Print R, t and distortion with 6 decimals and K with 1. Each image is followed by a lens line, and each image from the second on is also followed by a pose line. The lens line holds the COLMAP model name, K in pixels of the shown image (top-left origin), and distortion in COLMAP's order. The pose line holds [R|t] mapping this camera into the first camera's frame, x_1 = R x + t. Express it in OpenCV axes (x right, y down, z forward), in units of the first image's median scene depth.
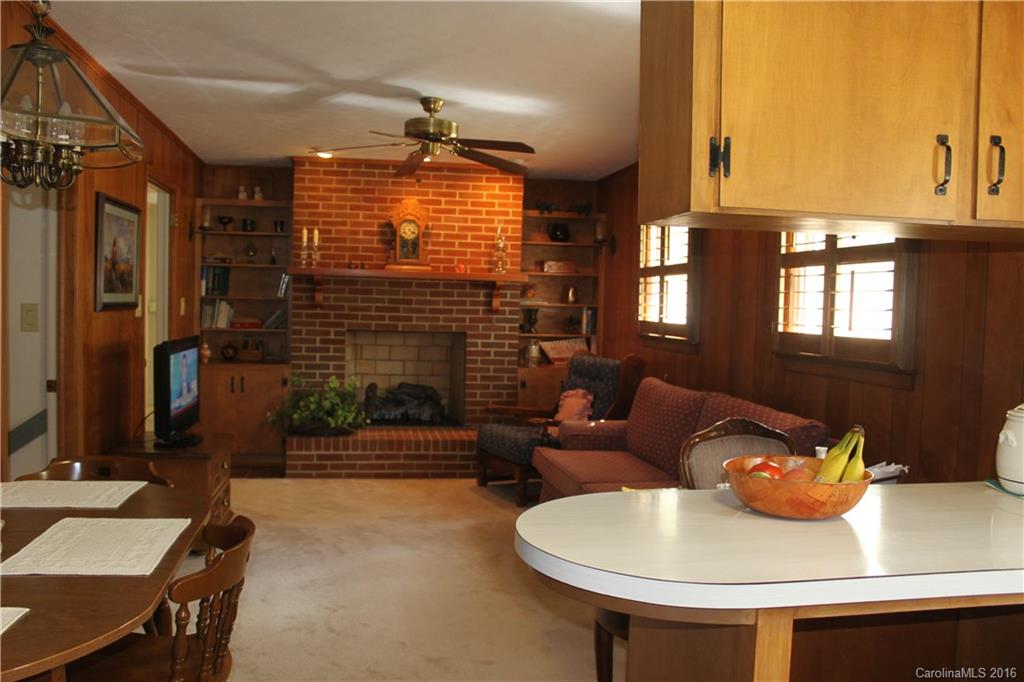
lens RADIAL K [[858.0, 0, 512.0], [0, 858.0, 341.0], [0, 0, 1]] dist [-0.161480, 0.123938]
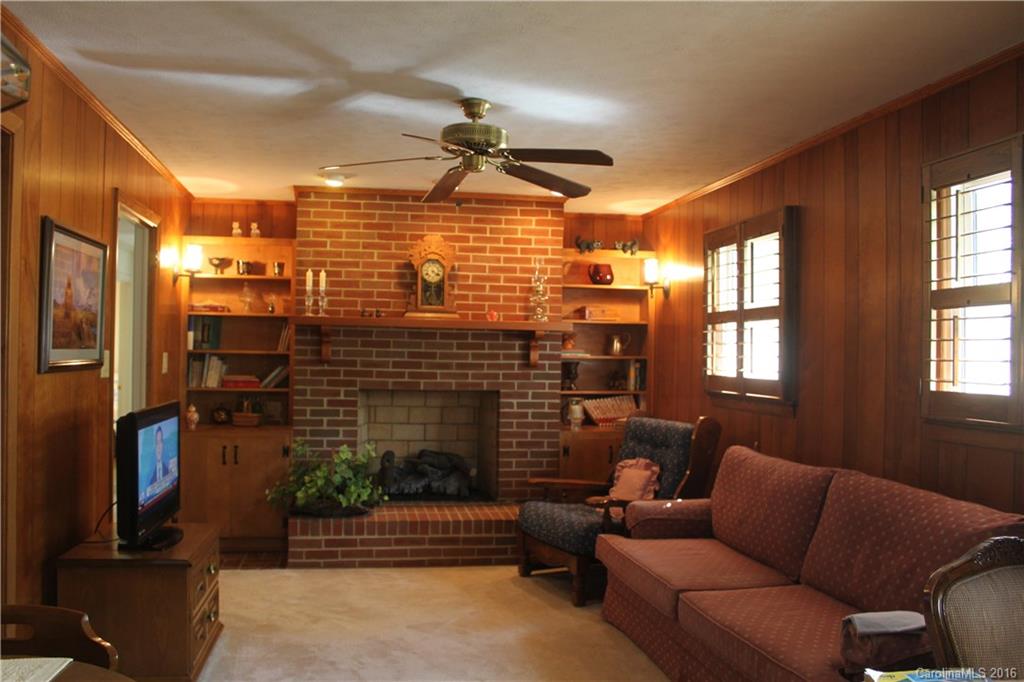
lens RADIAL K [[858.0, 0, 512.0], [0, 858.0, 341.0], [0, 0, 1]] dist [-0.161480, 0.123938]
pose [[0.999944, -0.010015, 0.003279, -0.044478], [0.010188, 0.998288, -0.057591, -0.010615], [-0.002696, 0.057621, 0.998335, 0.150821]]
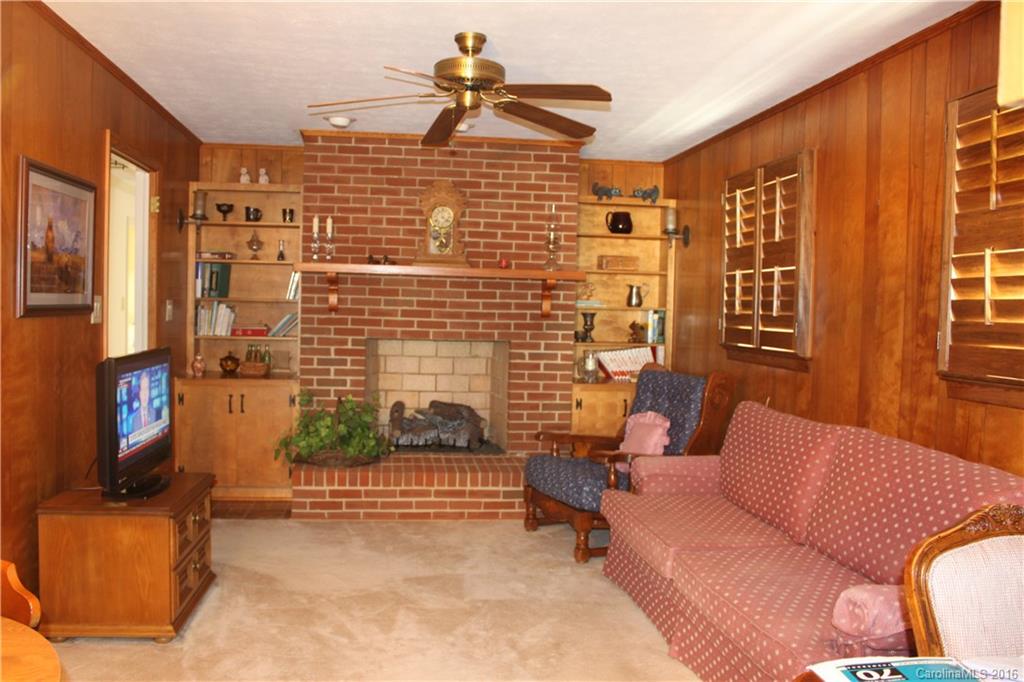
lens RADIAL K [[858.0, 0, 512.0], [0, 858.0, 341.0], [0, 0, 1]] dist [-0.161480, 0.123938]
pose [[0.999071, 0.000520, -0.043096, -0.016815], [-0.000705, 0.999991, -0.004267, -0.006956], [0.043094, 0.004294, 0.999062, 0.175166]]
